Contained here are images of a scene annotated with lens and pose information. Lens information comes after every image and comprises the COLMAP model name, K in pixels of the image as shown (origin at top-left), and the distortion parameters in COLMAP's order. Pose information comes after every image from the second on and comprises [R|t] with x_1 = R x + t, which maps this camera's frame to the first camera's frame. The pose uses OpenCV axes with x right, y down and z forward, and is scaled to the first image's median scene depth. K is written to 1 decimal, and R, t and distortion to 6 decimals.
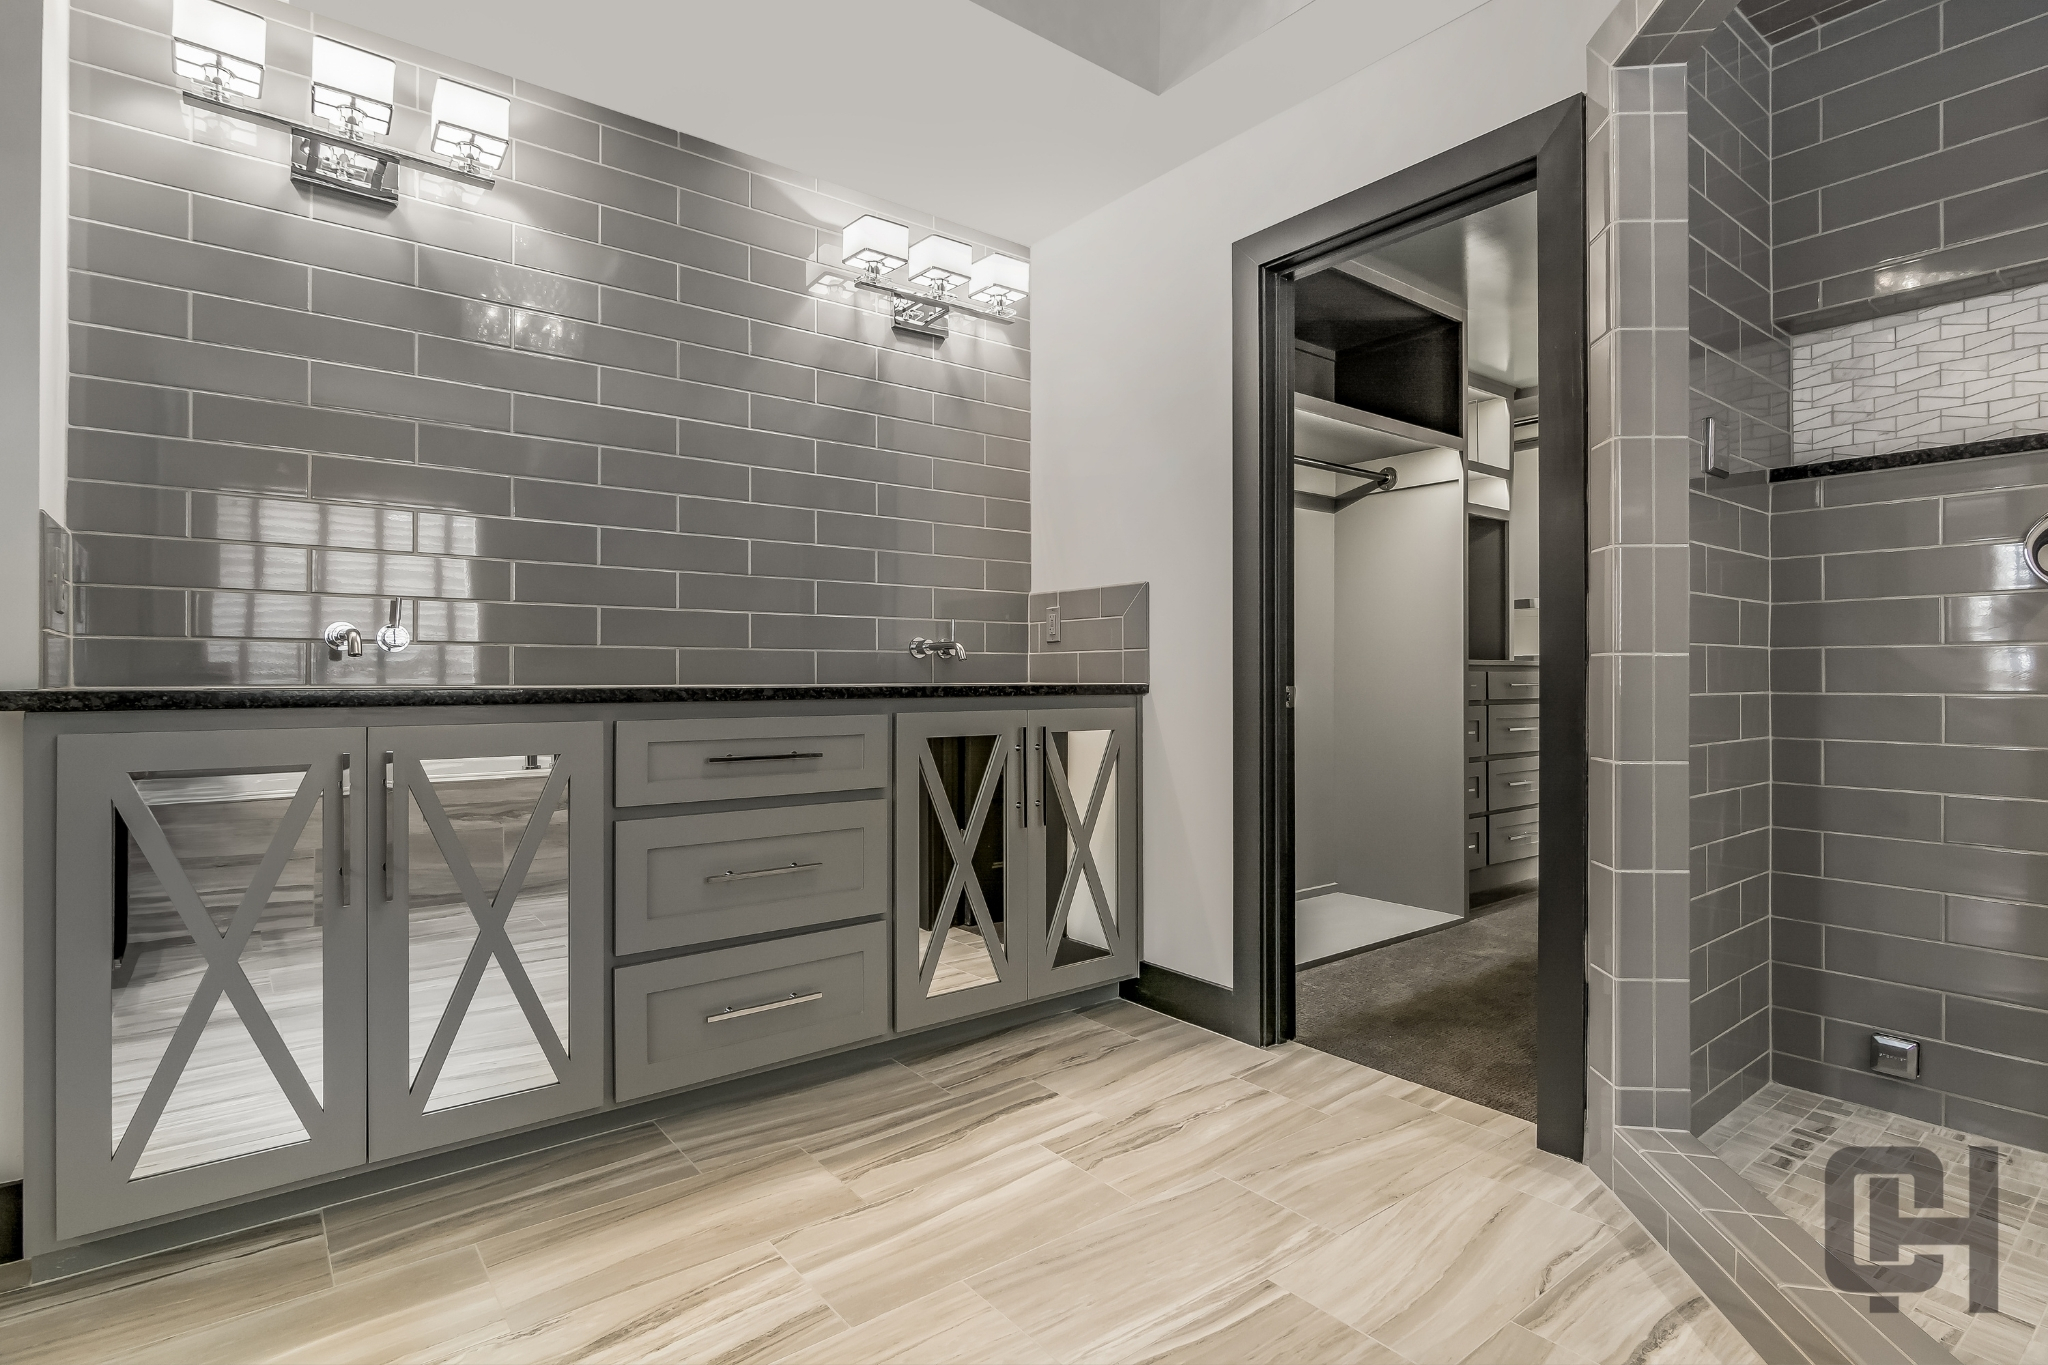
lens RADIAL K [[1011.0, 0, 1020.4], [0, 1011.0, 680.6], [0, 0, 1]] dist [-0.000435, 0.003237]
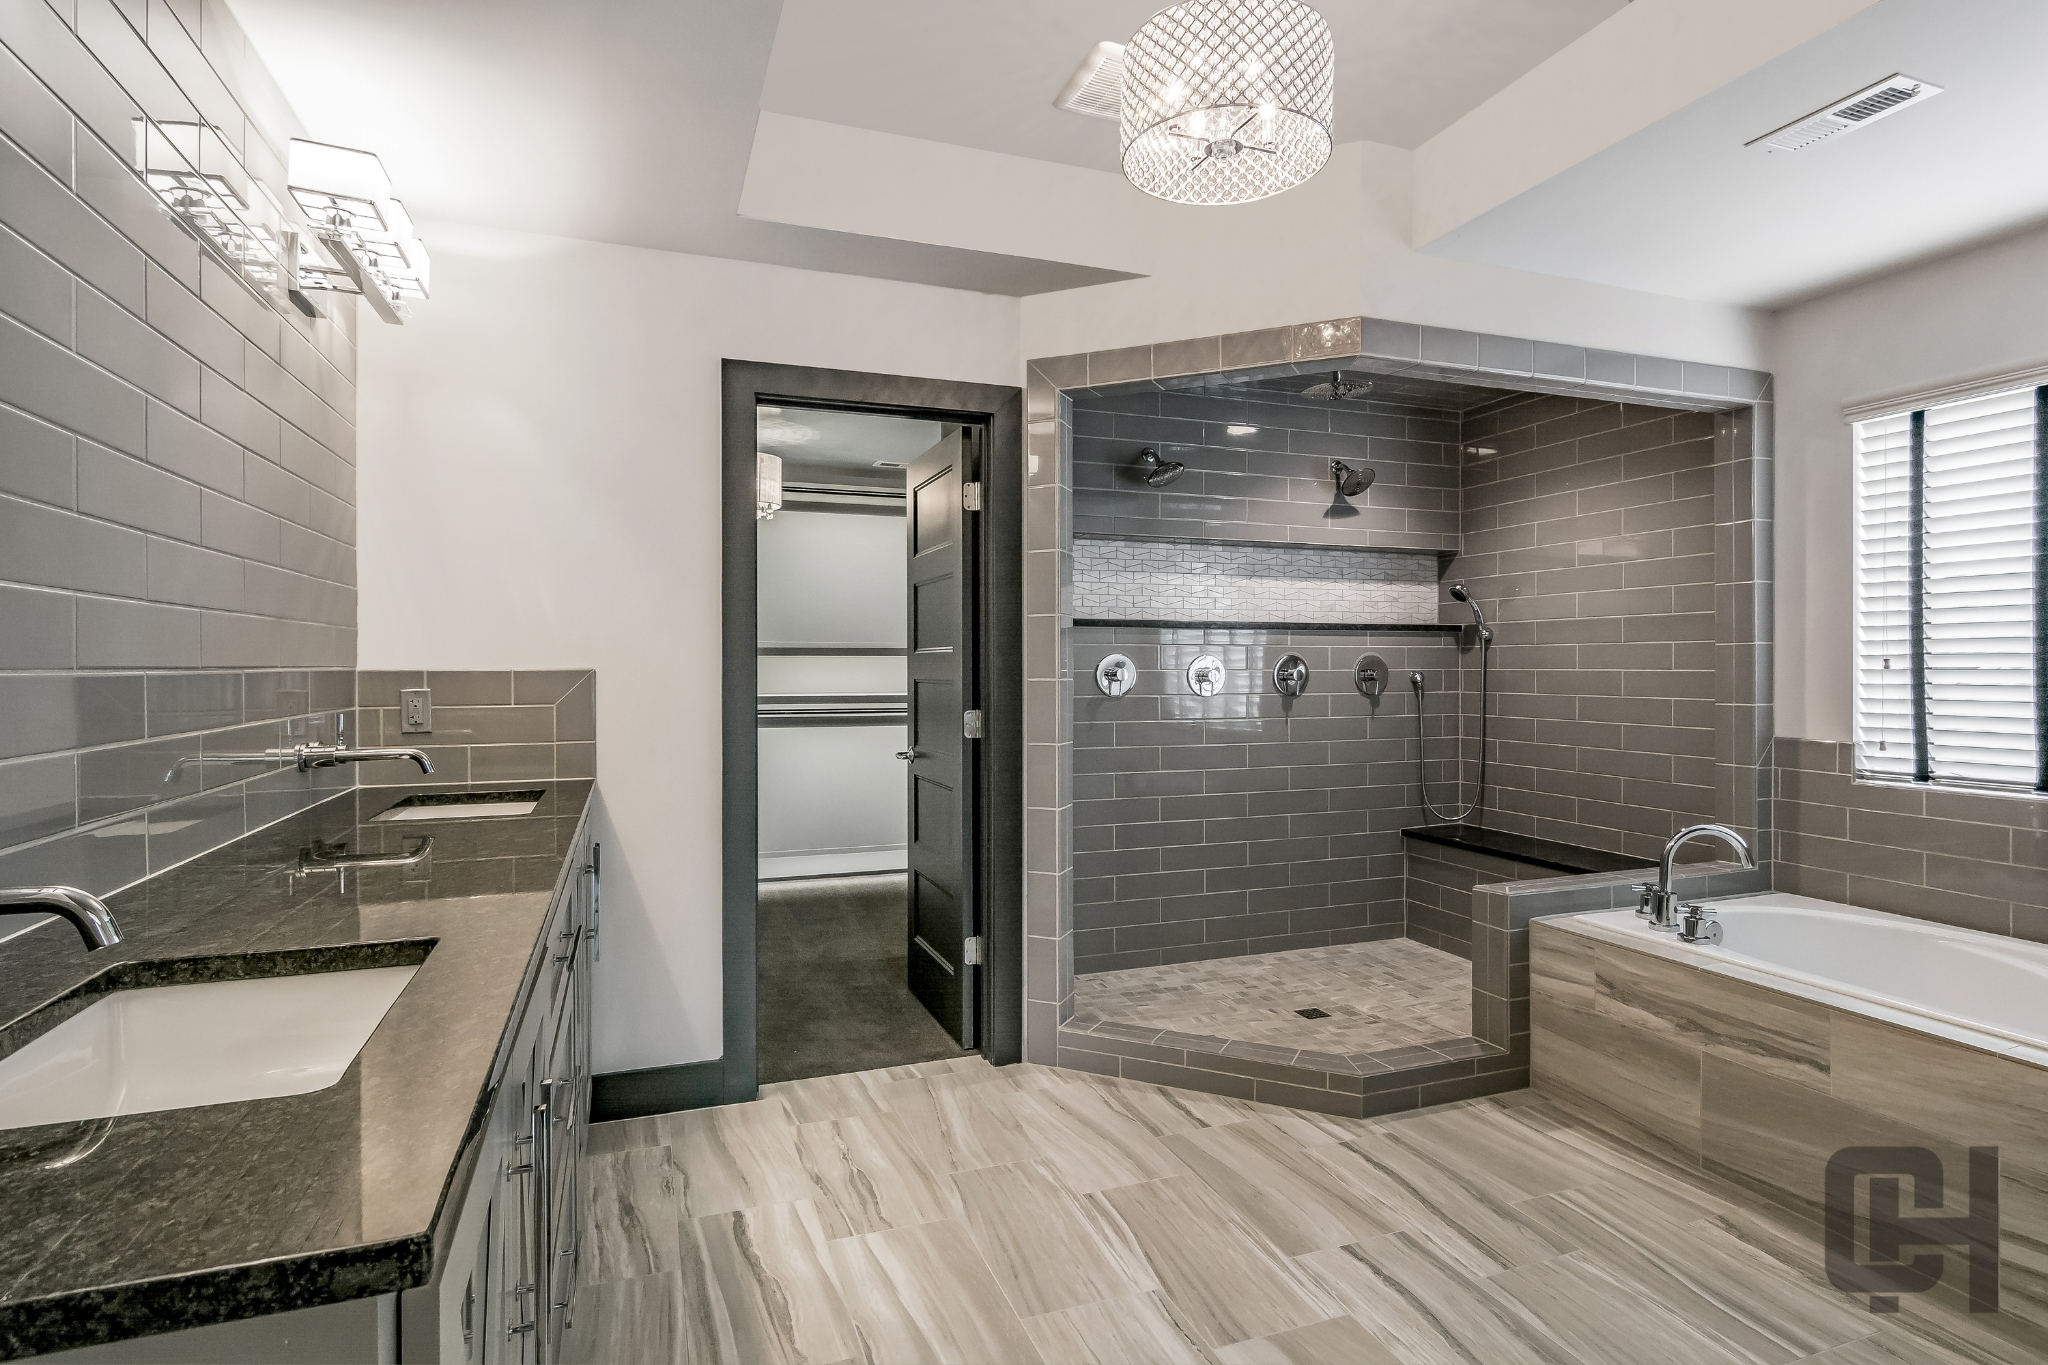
lens RADIAL K [[1011.0, 0, 1012.9], [0, 1011.0, 672.7], [0, 0, 1]] dist [-0.000435, 0.003237]
pose [[0.321924, -0.004302, 0.946756, -0.803897], [0.002755, 0.999990, 0.003607, -0.122982], [-0.946762, 0.001447, 0.321932, 0.413952]]
